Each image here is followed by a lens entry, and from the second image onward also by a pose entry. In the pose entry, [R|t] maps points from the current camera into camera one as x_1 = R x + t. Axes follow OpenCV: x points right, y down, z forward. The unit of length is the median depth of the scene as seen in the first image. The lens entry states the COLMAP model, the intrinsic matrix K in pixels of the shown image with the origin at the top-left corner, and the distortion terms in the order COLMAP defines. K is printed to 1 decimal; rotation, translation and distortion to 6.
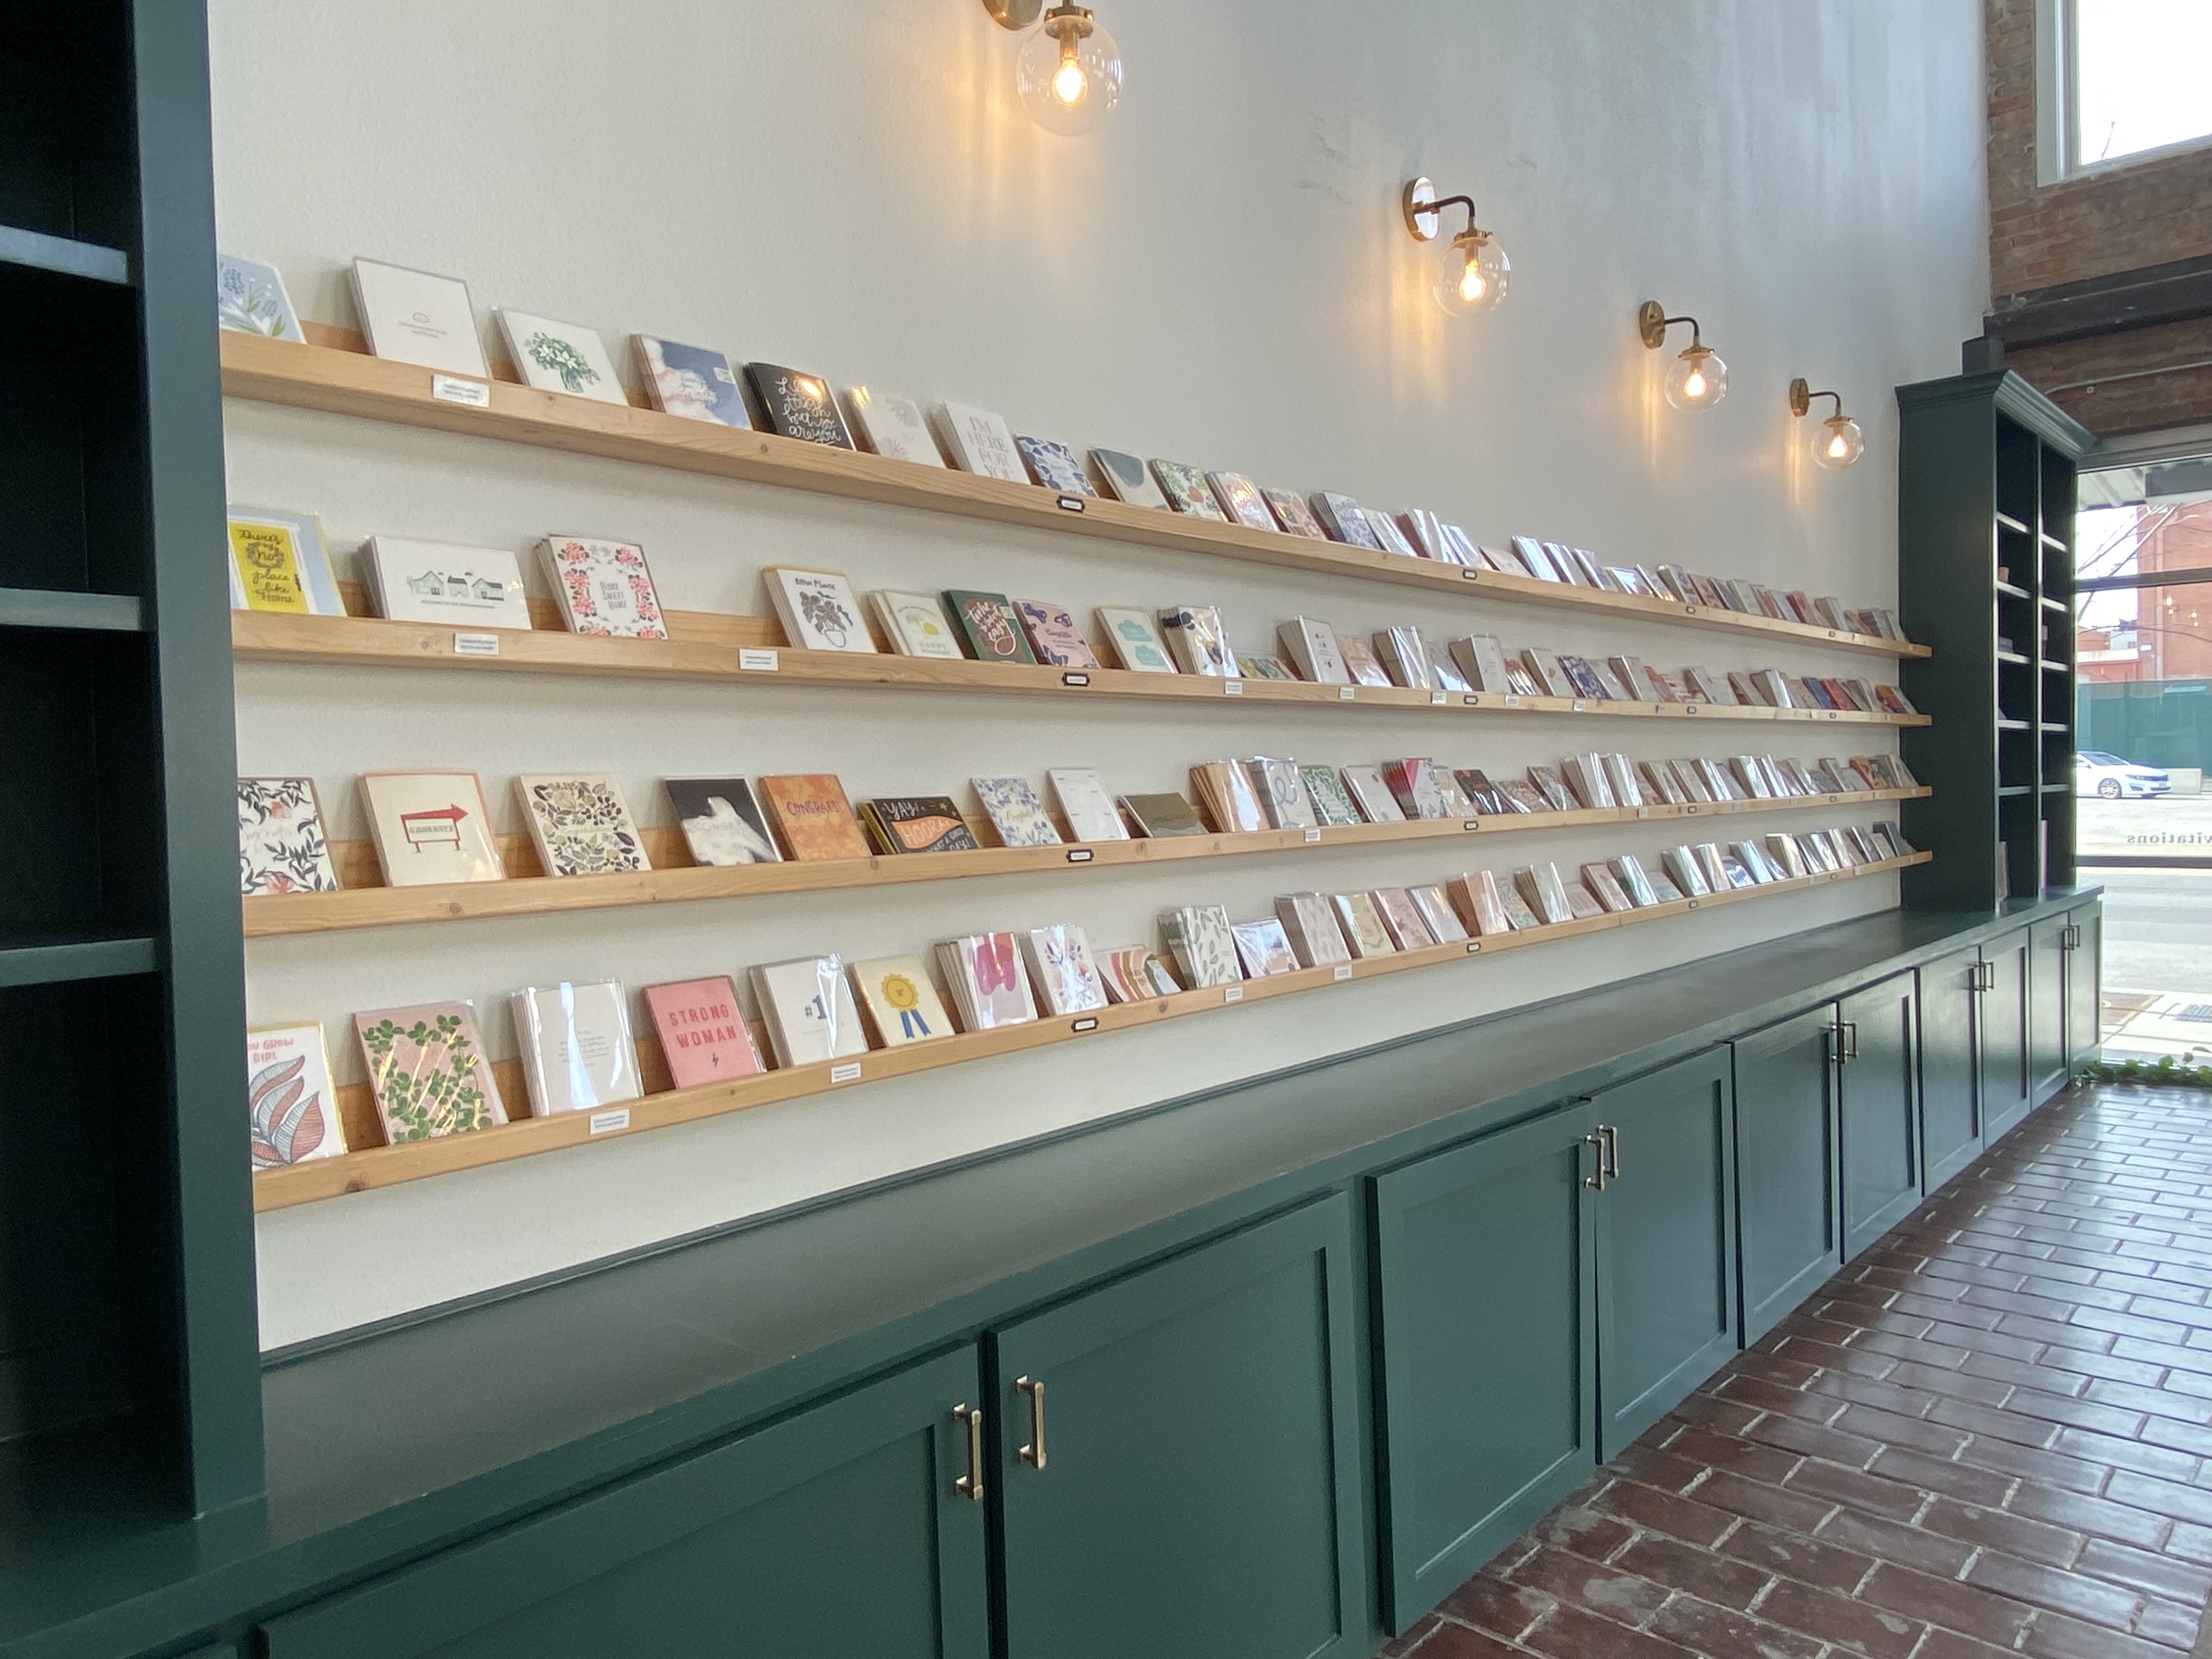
lens RADIAL K [[1501.5, 0, 1086.7], [0, 1501.5, 830.8], [0, 0, 1]] dist [0.112163, -0.149088]
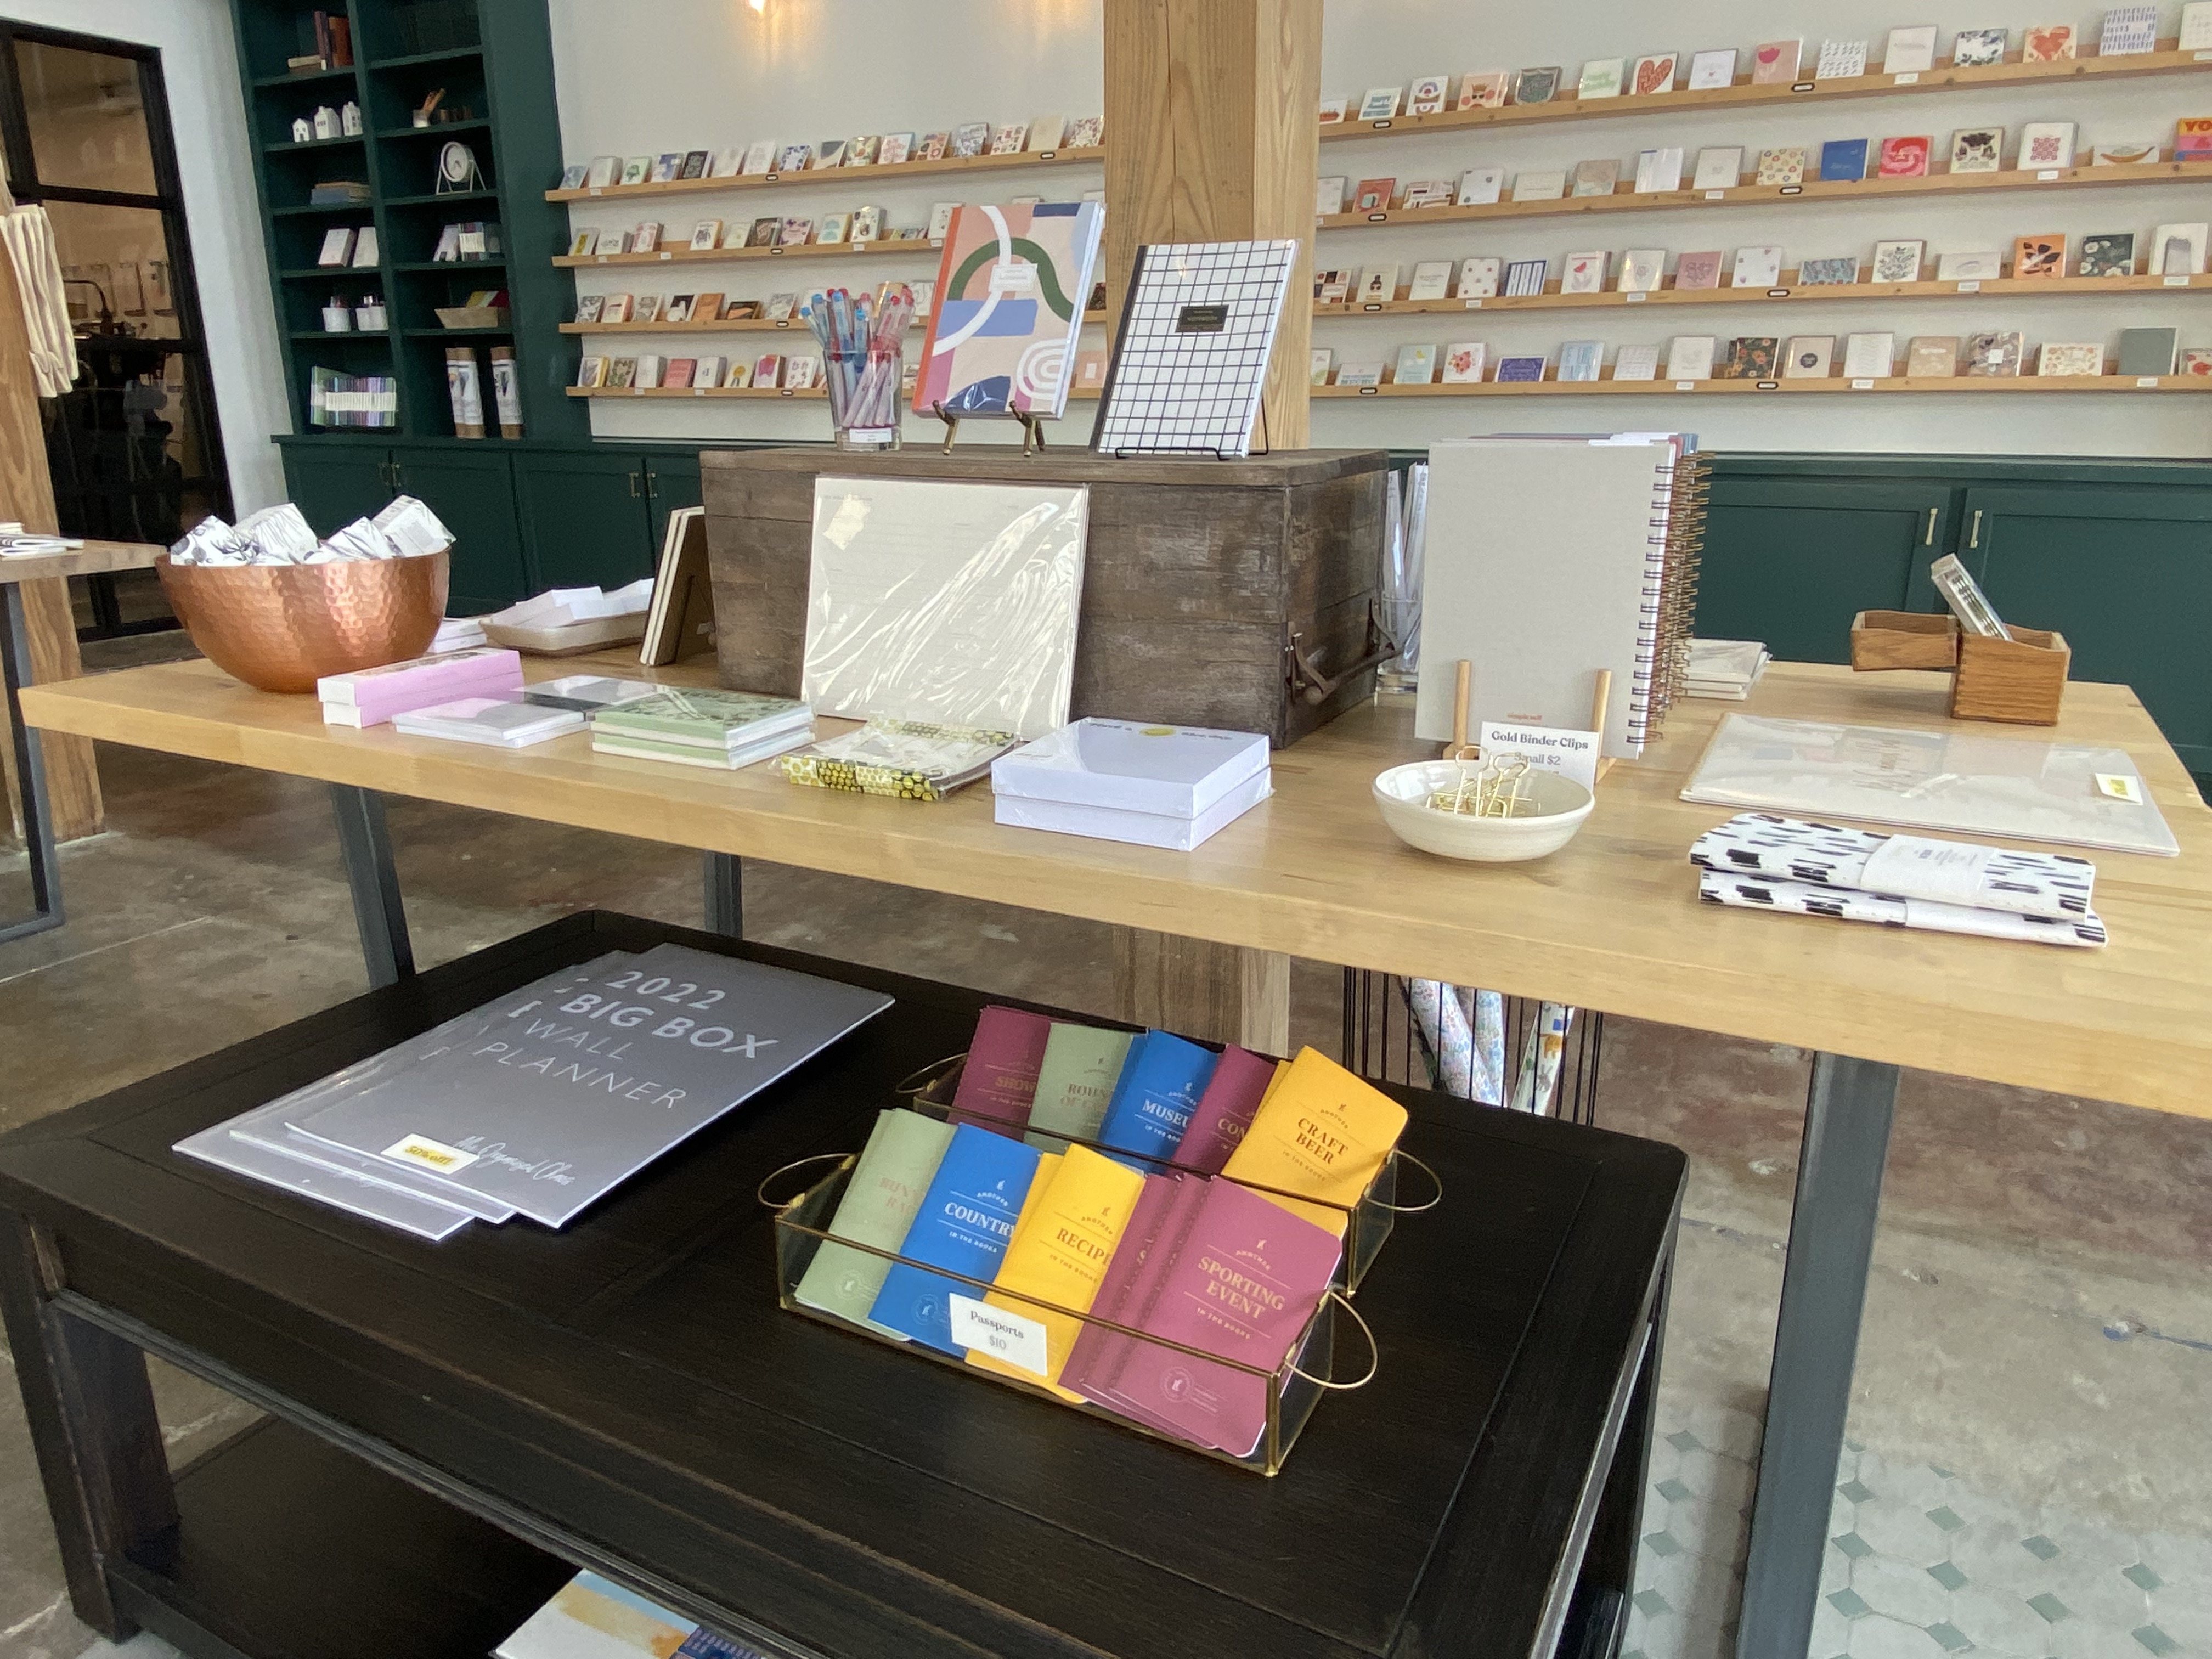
lens RADIAL K [[1501.5, 0, 1086.7], [0, 1501.5, 830.8], [0, 0, 1]] dist [0.112163, -0.149088]
pose [[0.235850, 0.300143, -0.924278, 3.325918], [-0.030754, 0.952938, 0.301602, 0.049023], [0.971303, -0.042708, 0.233981, 0.987997]]
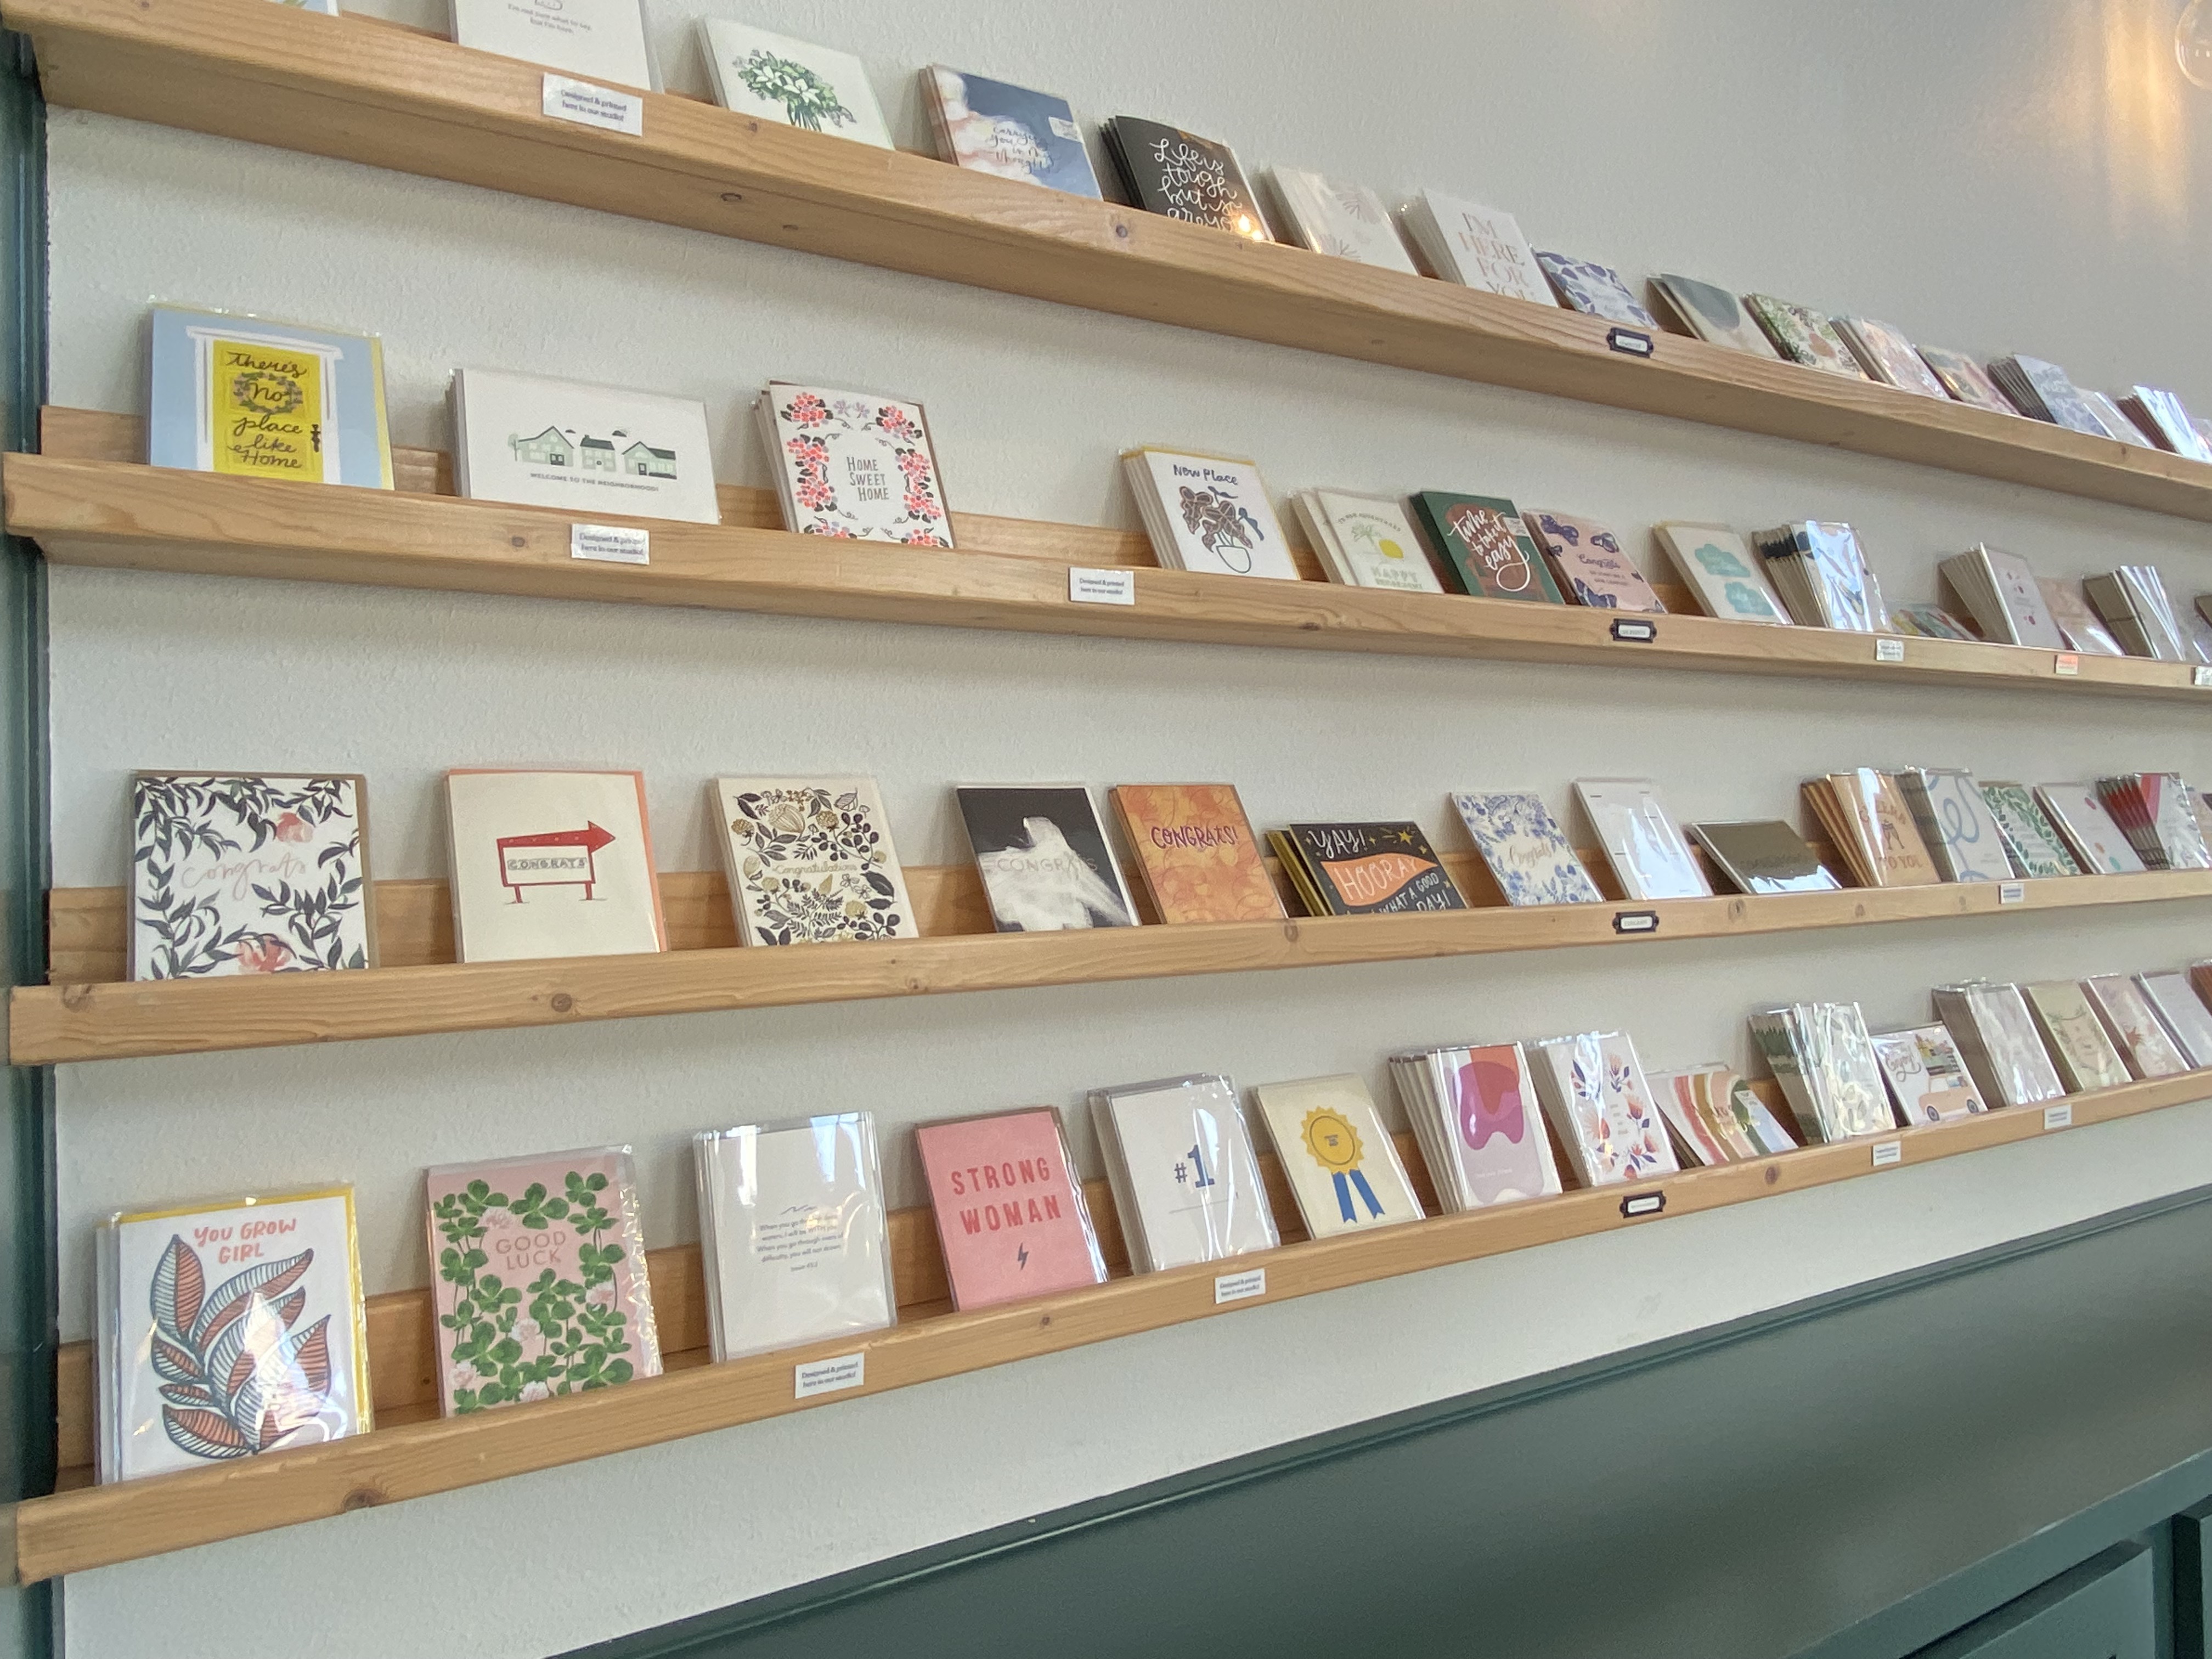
lens RADIAL K [[1501.5, 0, 1086.7], [0, 1501.5, 830.8], [0, 0, 1]] dist [0.112163, -0.149088]
pose [[0.960028, 0.011561, -0.279665, -0.053229], [-0.017866, 0.999640, -0.020008, -0.004680], [0.279333, 0.024205, 0.959889, 0.407575]]
